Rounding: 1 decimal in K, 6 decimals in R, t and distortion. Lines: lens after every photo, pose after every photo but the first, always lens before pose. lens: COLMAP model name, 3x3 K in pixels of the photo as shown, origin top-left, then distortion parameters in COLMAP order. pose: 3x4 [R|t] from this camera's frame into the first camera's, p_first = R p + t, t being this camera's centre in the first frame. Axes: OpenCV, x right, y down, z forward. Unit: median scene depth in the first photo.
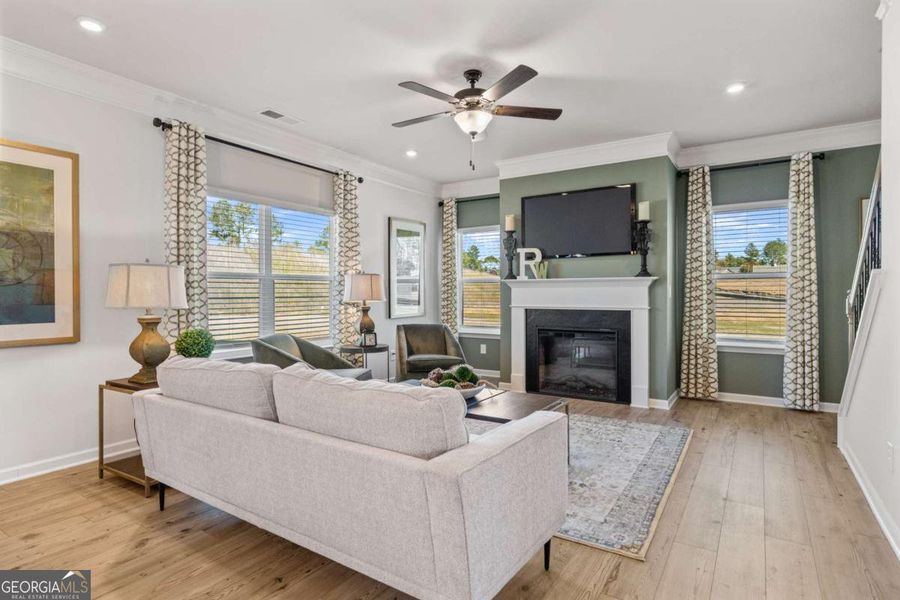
lens RADIAL K [[470.2, 0, 448.9], [0, 470.2, 298.1], [0, 0, 1]] dist [0.000301, 0.000817]
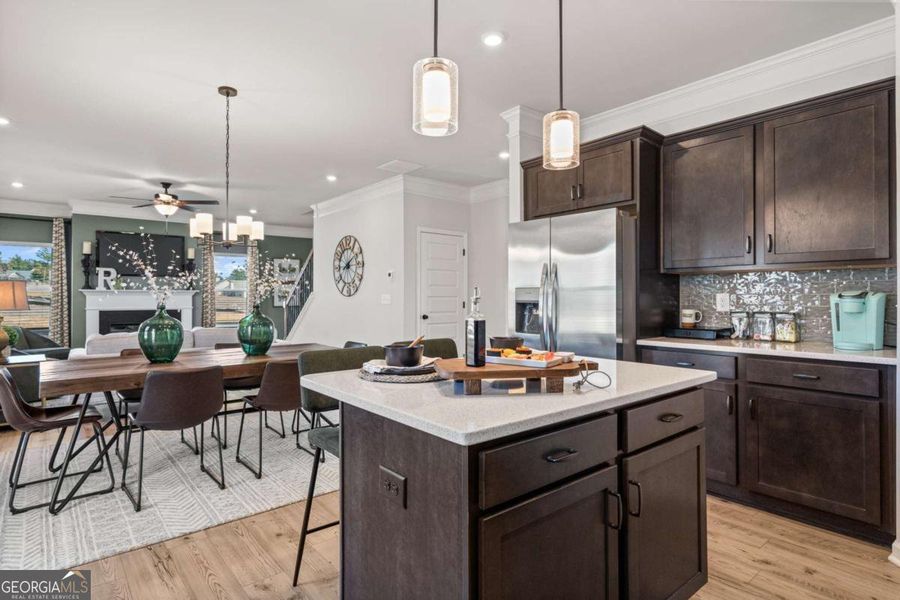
lens RADIAL K [[470.2, 0, 448.9], [0, 470.2, 298.1], [0, 0, 1]] dist [0.000301, 0.000817]
pose [[0.282312, 0.004038, 0.959314, -0.895152], [0.011411, 0.999906, -0.007567, 0.007362], [-0.959255, 0.013083, 0.282239, -0.387171]]
